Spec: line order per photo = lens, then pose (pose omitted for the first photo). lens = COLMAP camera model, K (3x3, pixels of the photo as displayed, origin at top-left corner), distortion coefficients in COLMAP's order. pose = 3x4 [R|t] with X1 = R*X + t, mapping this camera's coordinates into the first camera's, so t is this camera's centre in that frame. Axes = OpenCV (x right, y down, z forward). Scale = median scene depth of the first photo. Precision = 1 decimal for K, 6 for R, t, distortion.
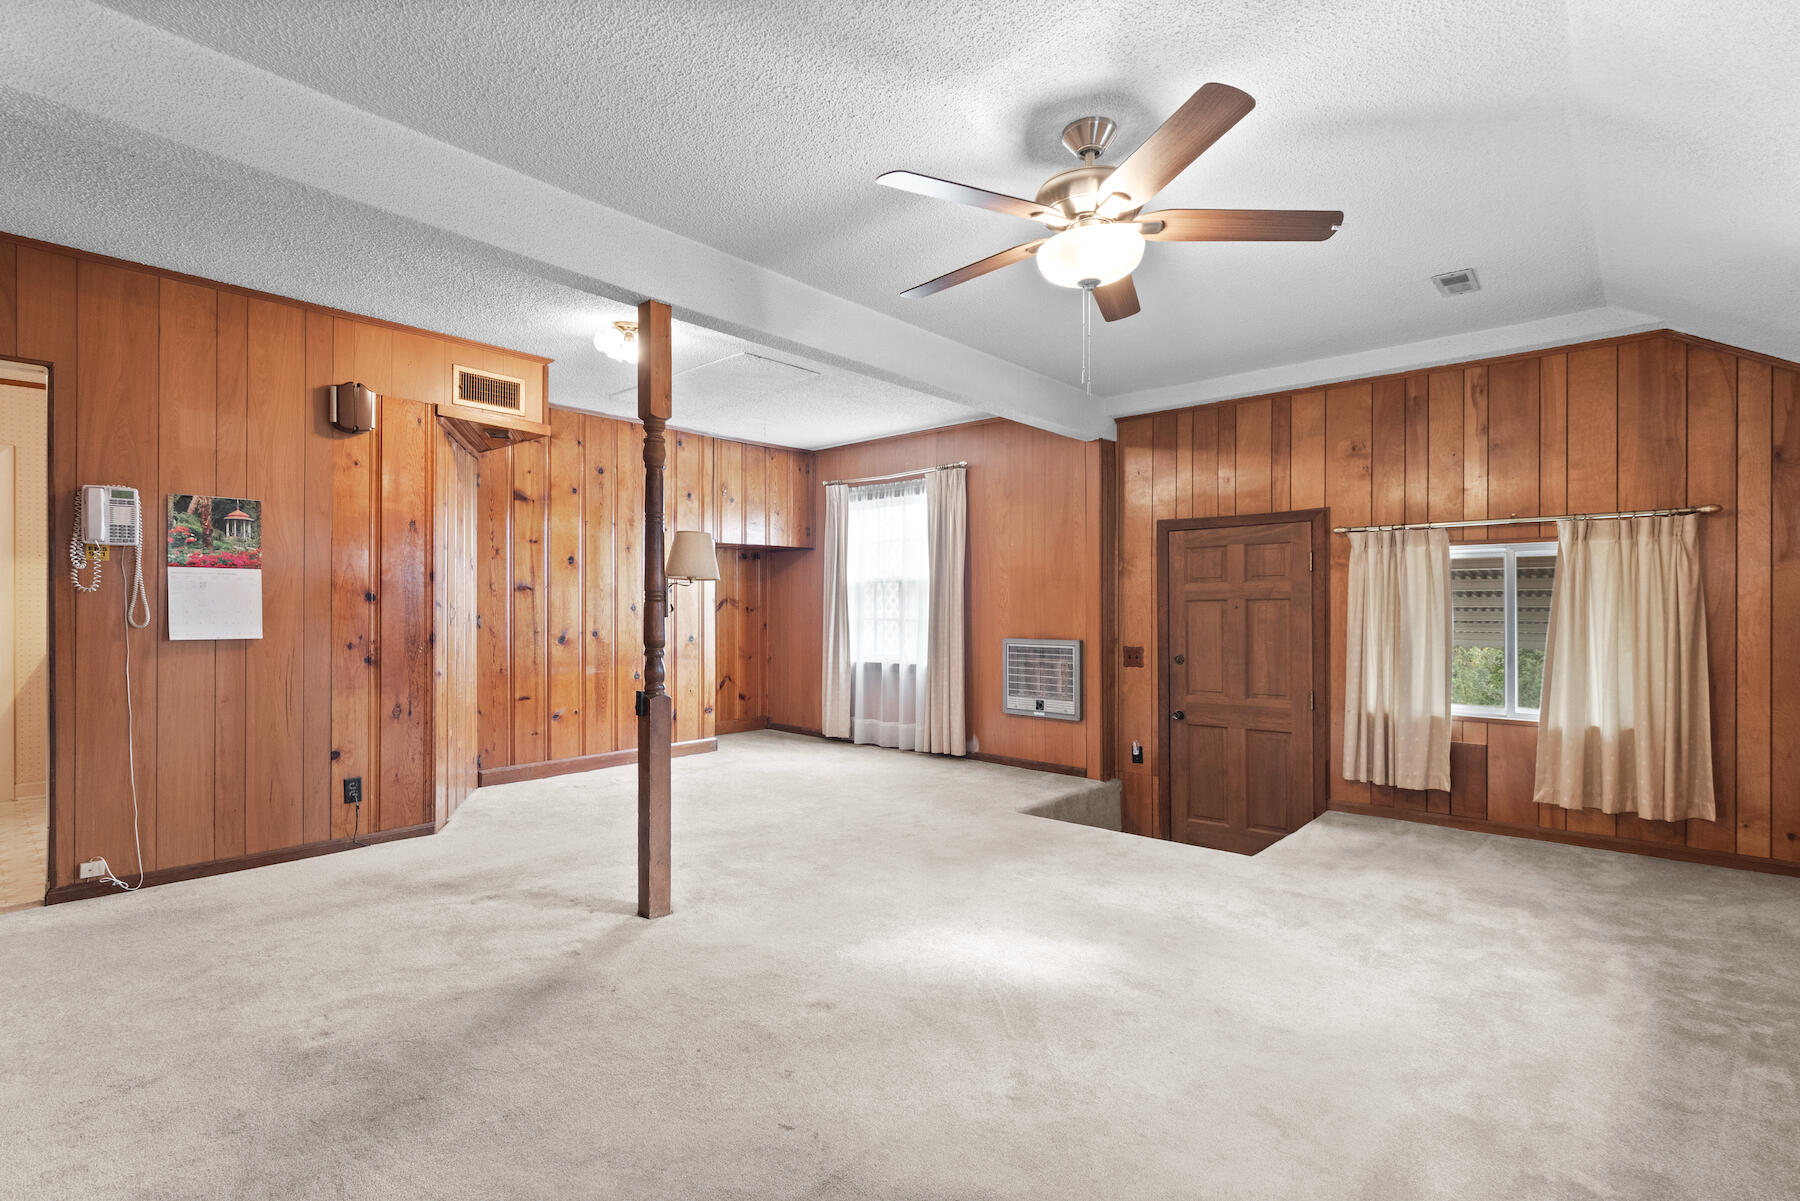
lens RADIAL K [[831.8, 0, 894.2], [0, 831.8, 600.8], [0, 0, 1]] dist [-0.000150, 0.000066]
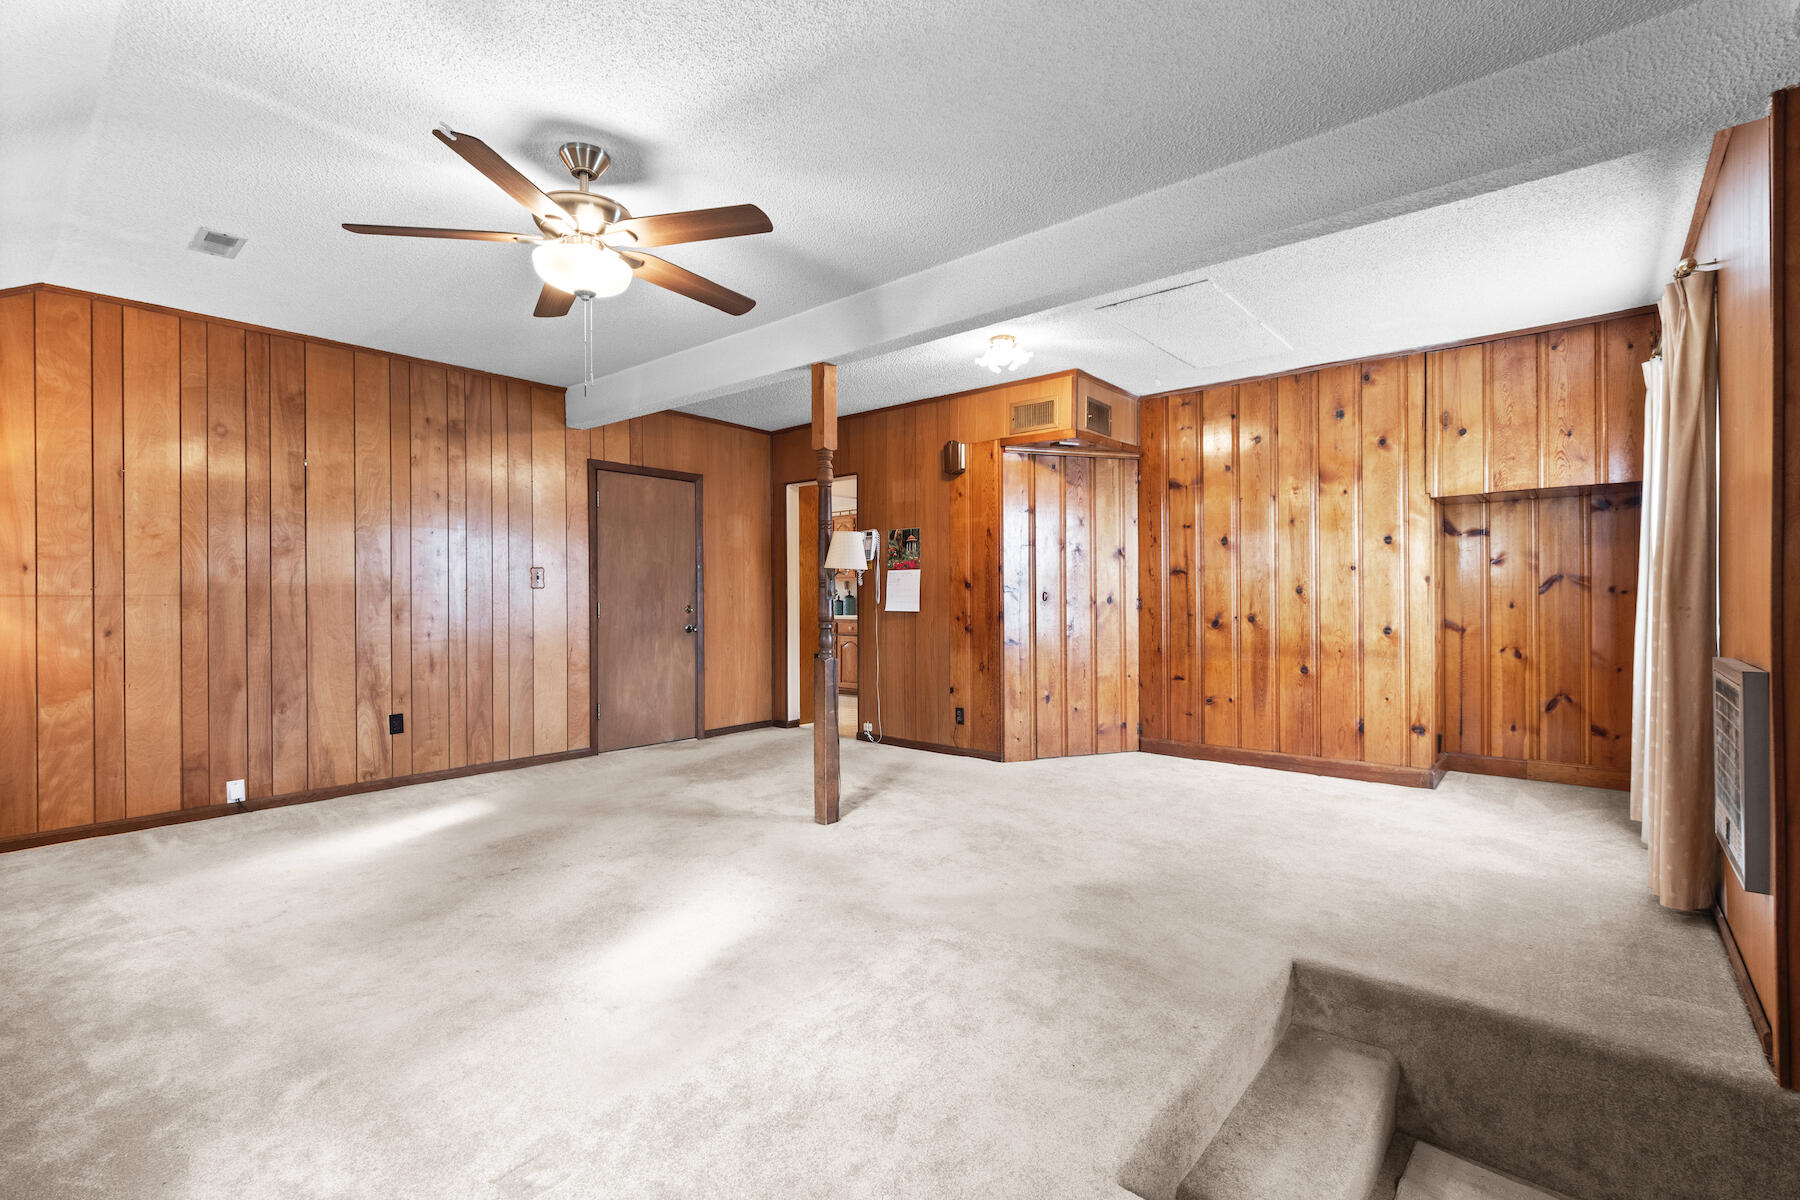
lens RADIAL K [[831.8, 0, 894.2], [0, 831.8, 600.3], [0, 0, 1]] dist [-0.000150, 0.000066]
pose [[-0.006294, 0.004316, -0.999971, 0.652336], [0.013576, 0.999899, 0.004231, 0.011383], [0.999888, -0.013549, -0.006352, 0.703231]]
